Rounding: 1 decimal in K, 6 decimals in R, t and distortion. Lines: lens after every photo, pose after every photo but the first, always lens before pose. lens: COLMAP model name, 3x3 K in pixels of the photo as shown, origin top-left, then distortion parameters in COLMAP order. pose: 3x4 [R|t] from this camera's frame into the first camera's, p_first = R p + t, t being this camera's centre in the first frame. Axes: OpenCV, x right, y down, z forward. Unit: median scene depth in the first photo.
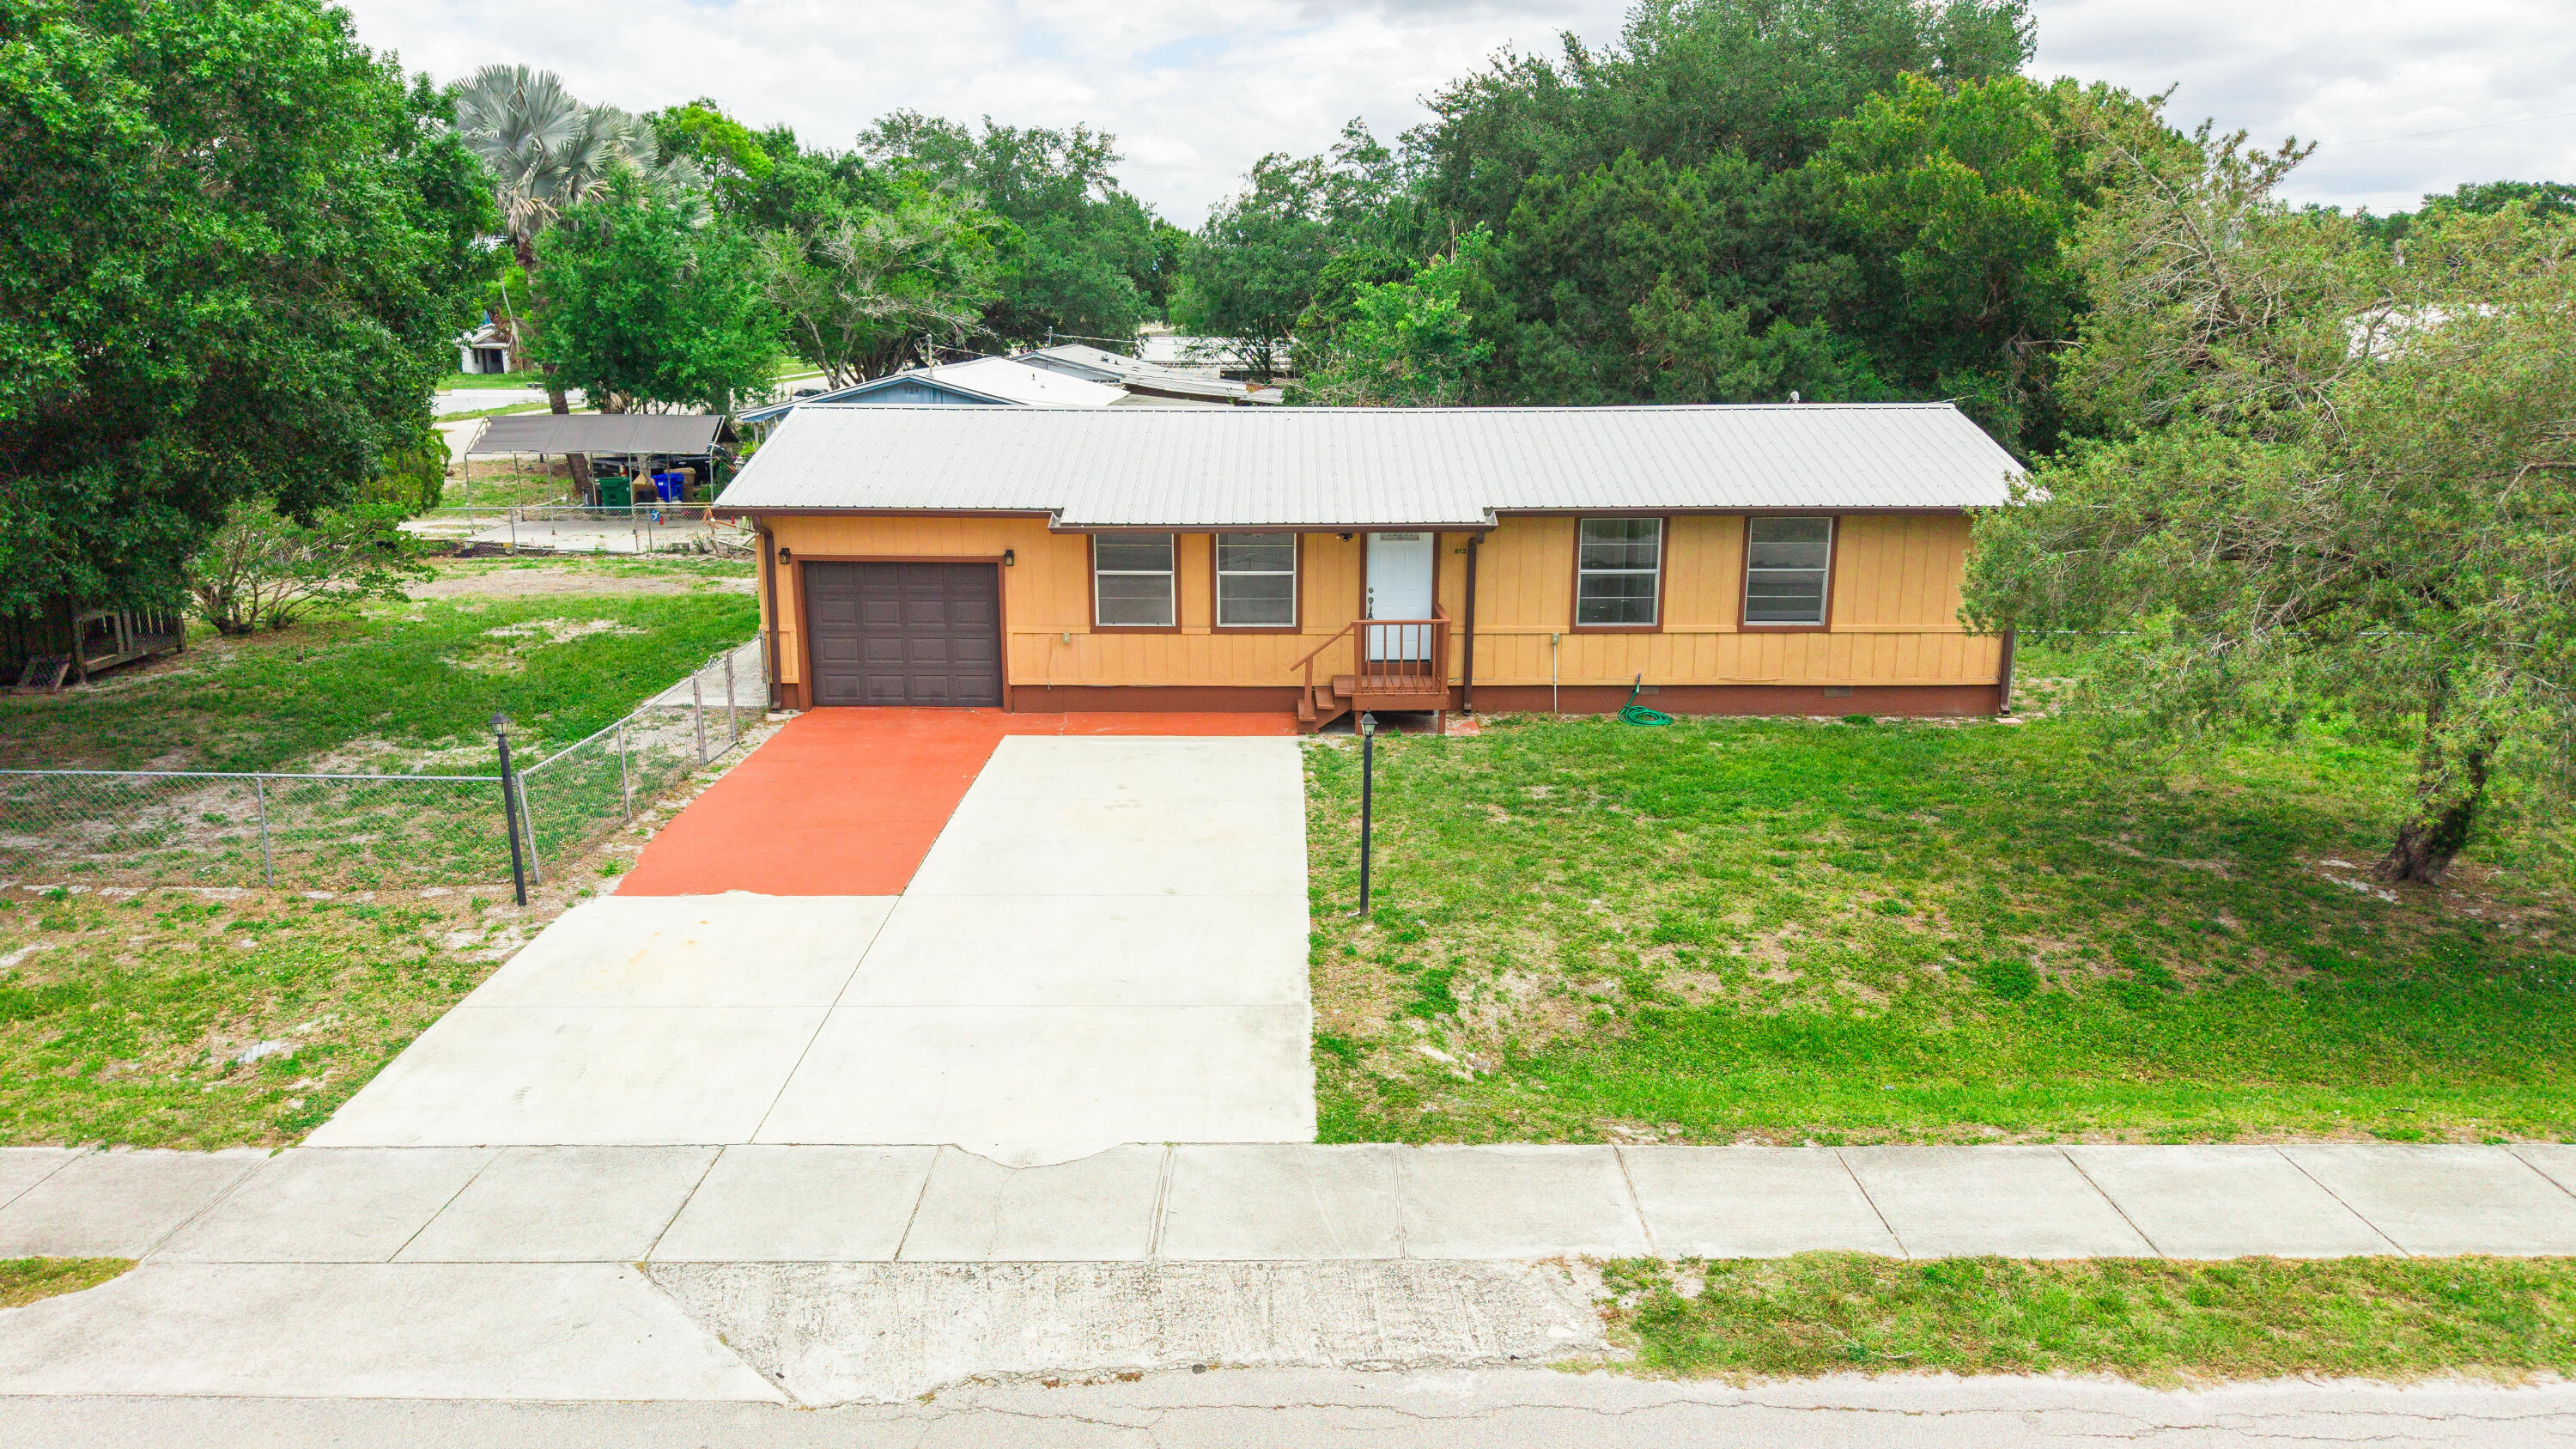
lens RADIAL K [[1738.4, 0, 1290.7], [0, 1738.4, 717.5], [0, 0, 1]] dist [0.000357, -0.003190]
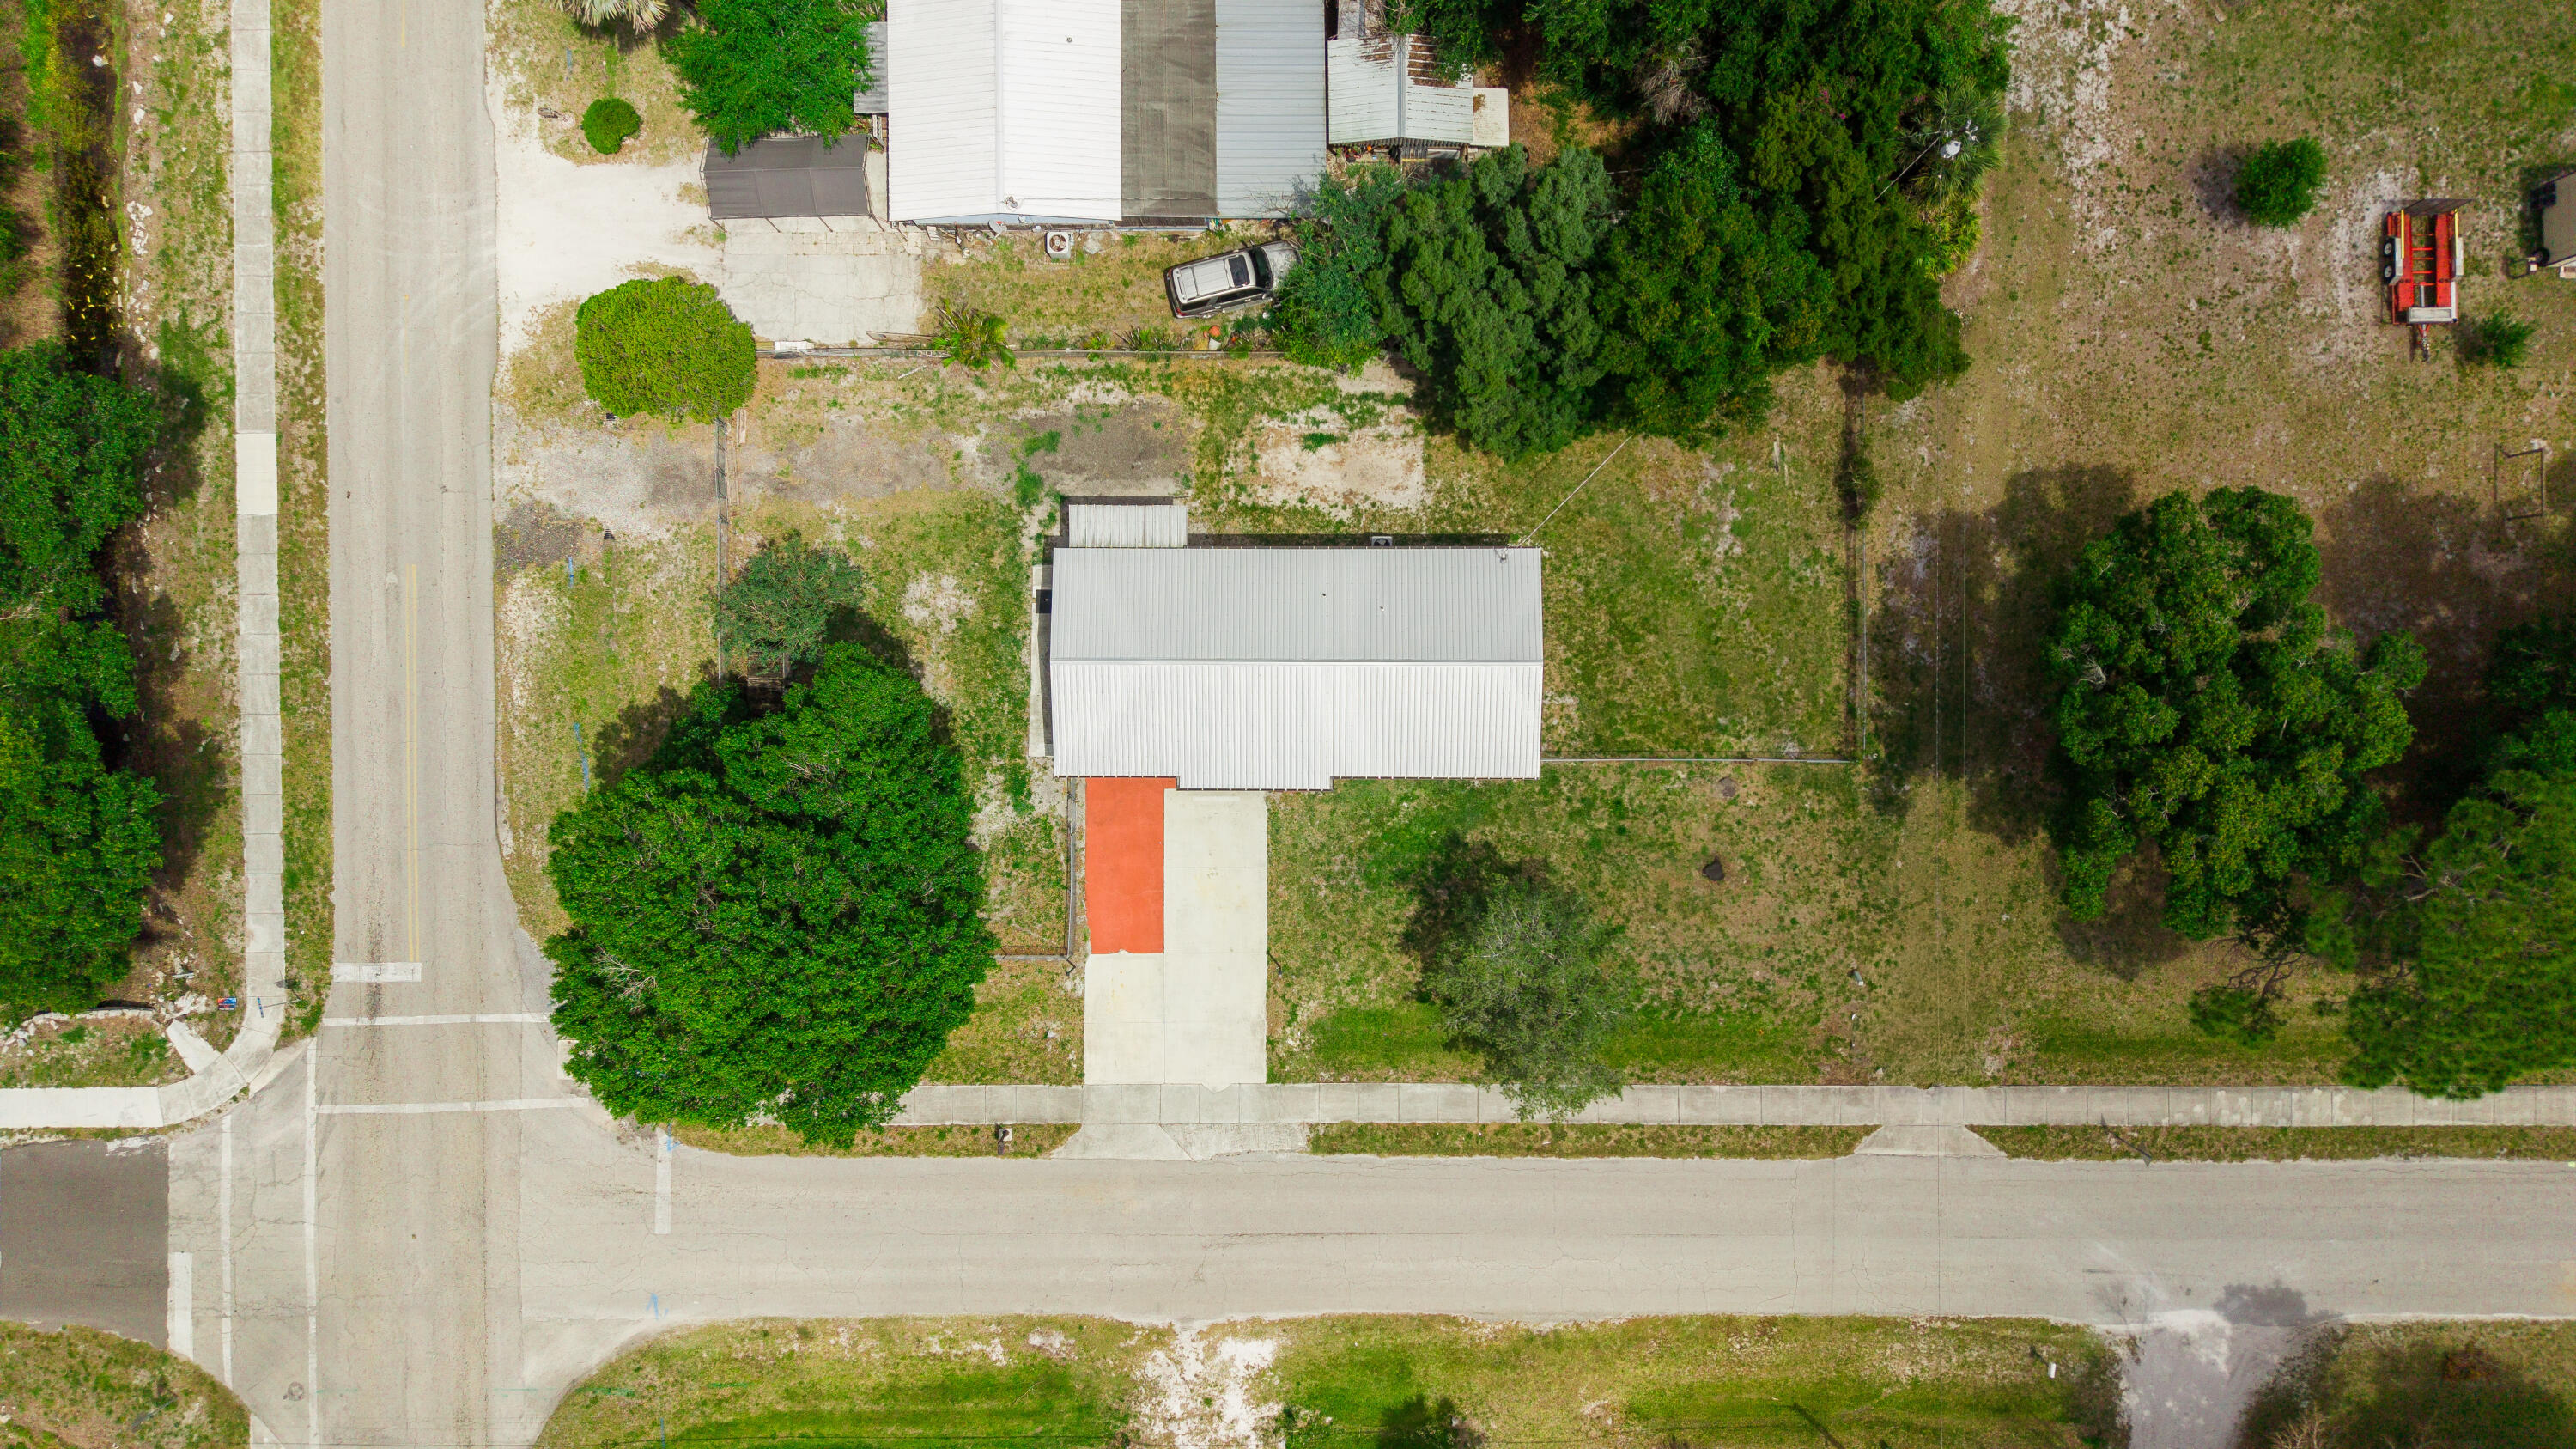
lens RADIAL K [[1717.3, 0, 1288.0], [0, 1717.3, 724.5], [0, 0, 1]] dist [0.035695, -0.037731]
pose [[0.999946, 0.005142, -0.009038, 0.098531], [0.007697, 0.218291, 0.975853, -4.097861], [0.006990, -0.975870, 0.218240, 0.698982]]
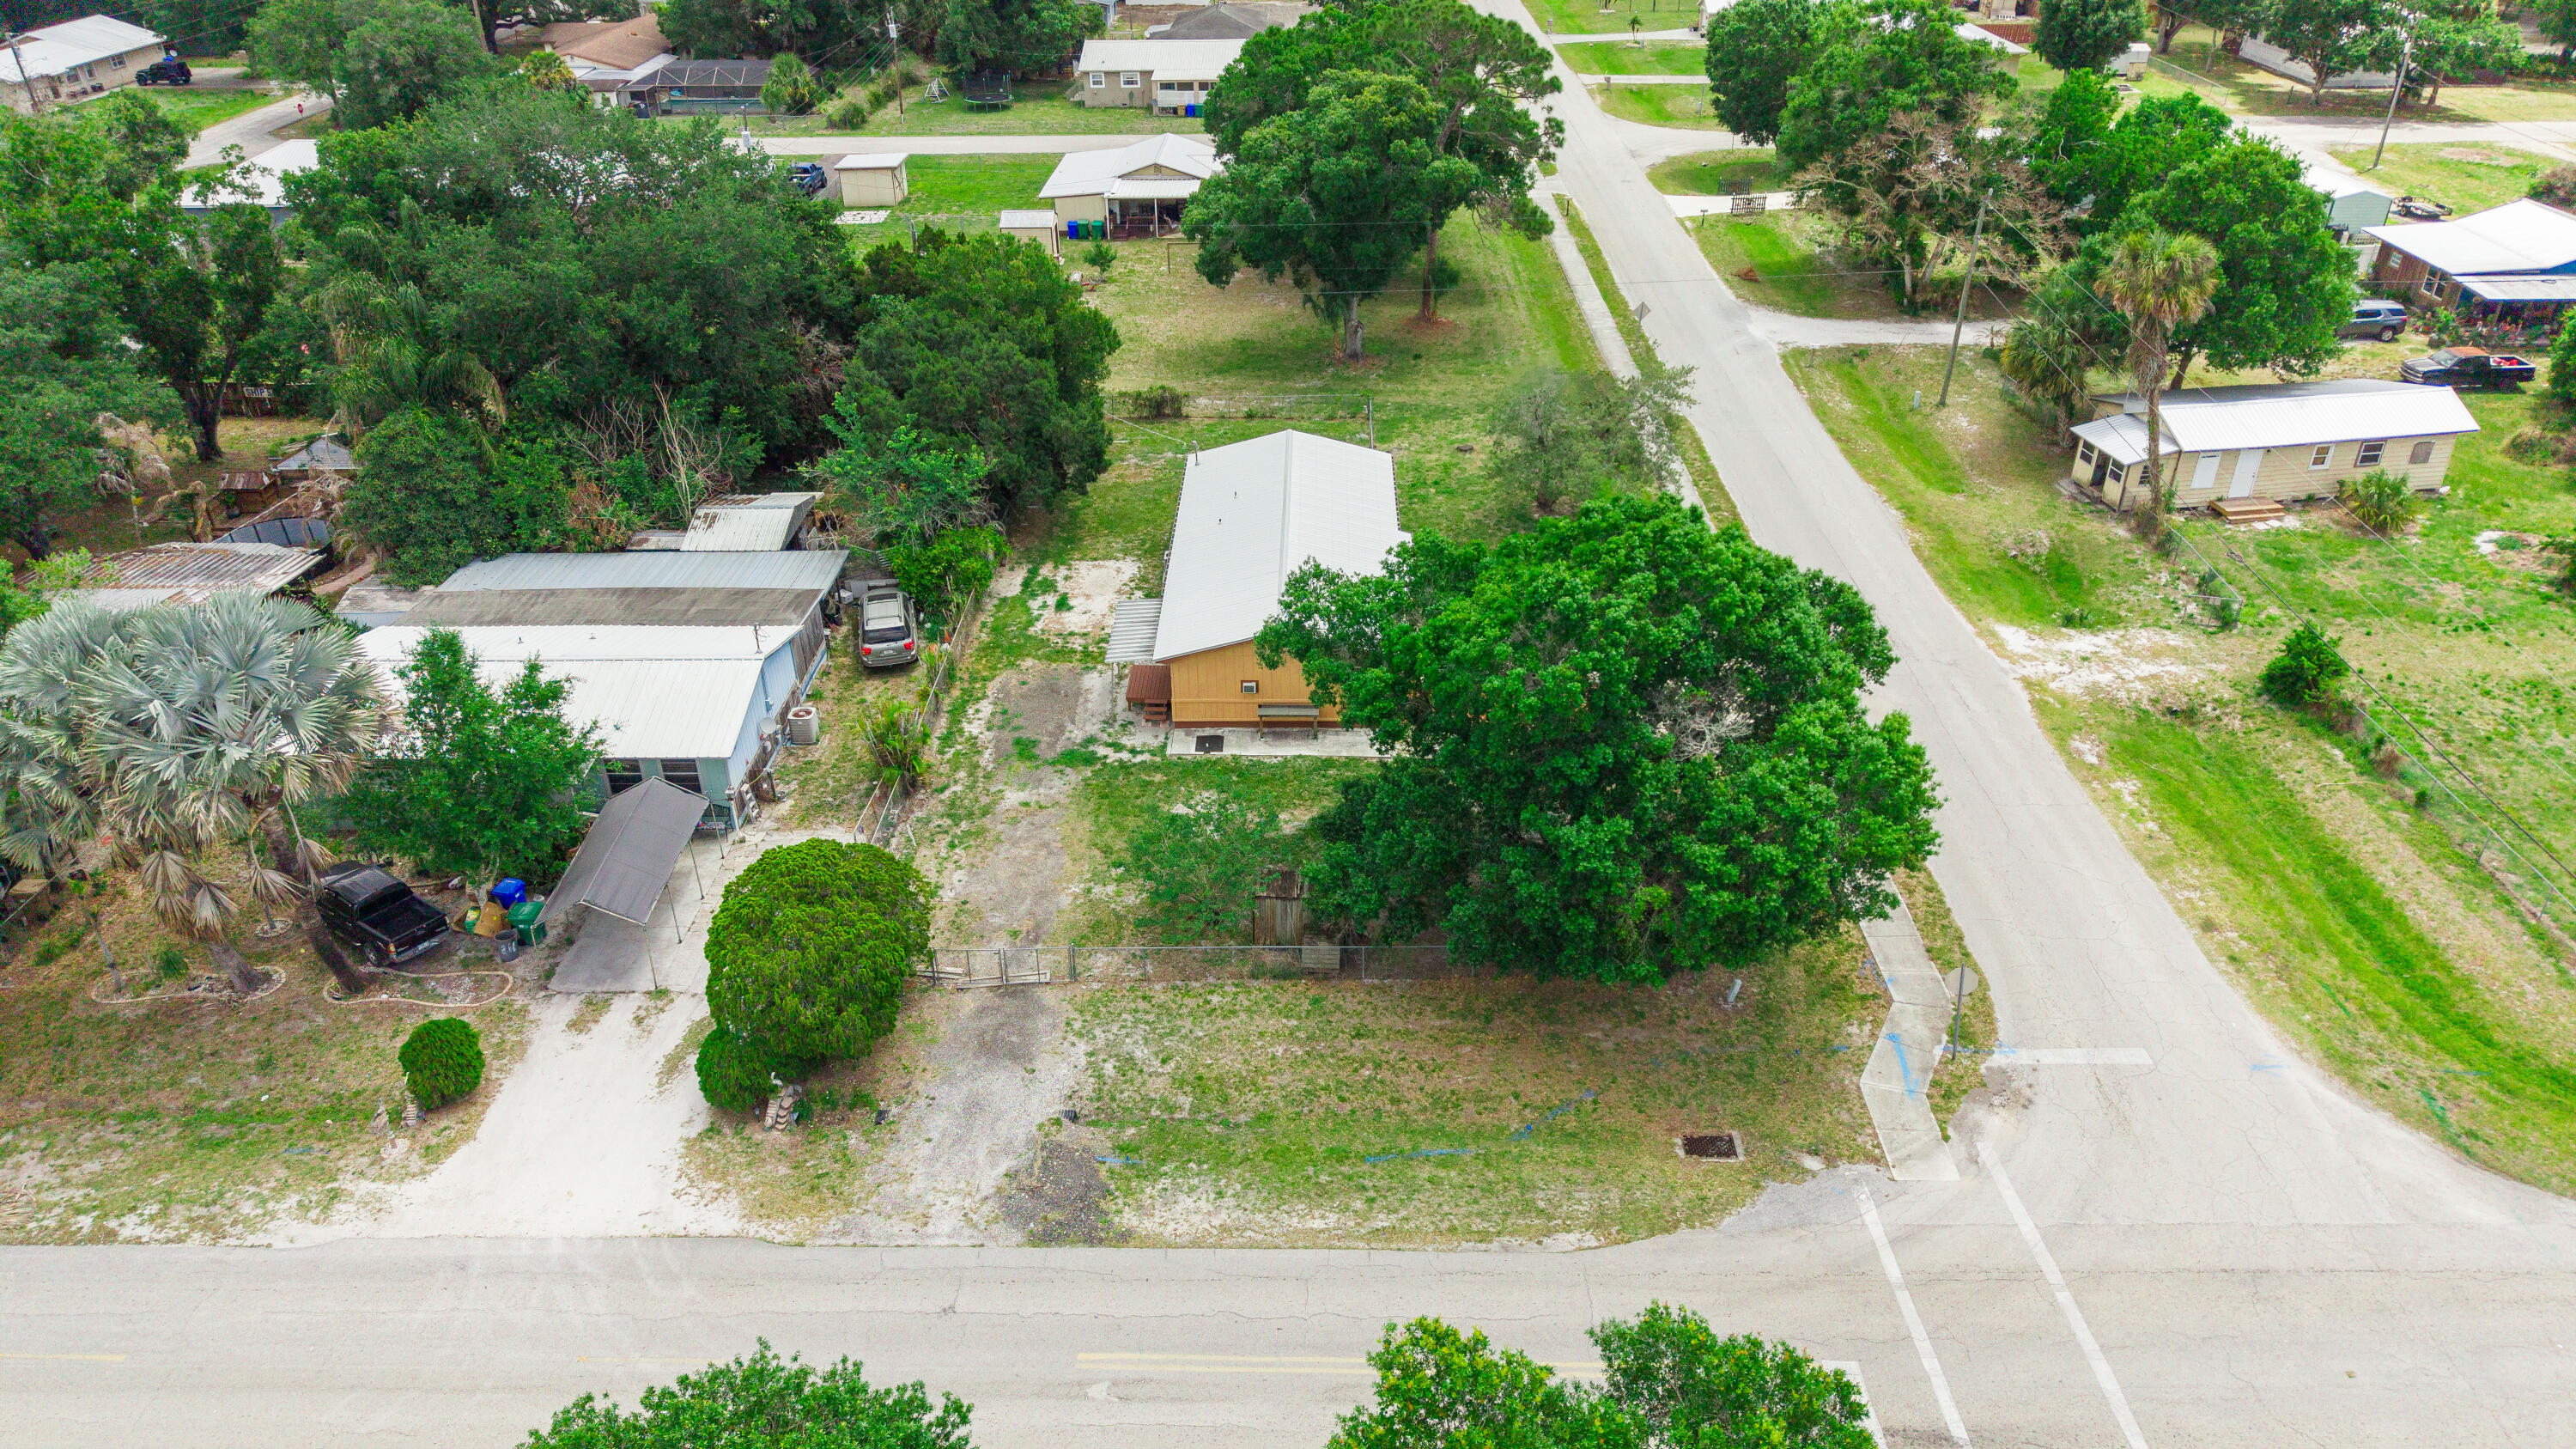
lens RADIAL K [[1717.3, 0, 1288.0], [0, 1717.3, 724.5], [0, 0, 1]] dist [0.035695, -0.037731]
pose [[0.019436, -0.507817, 0.861246, -3.572790], [0.237242, 0.839149, 0.489434, -1.837533], [-0.971256, 0.194811, 0.136785, 1.242703]]
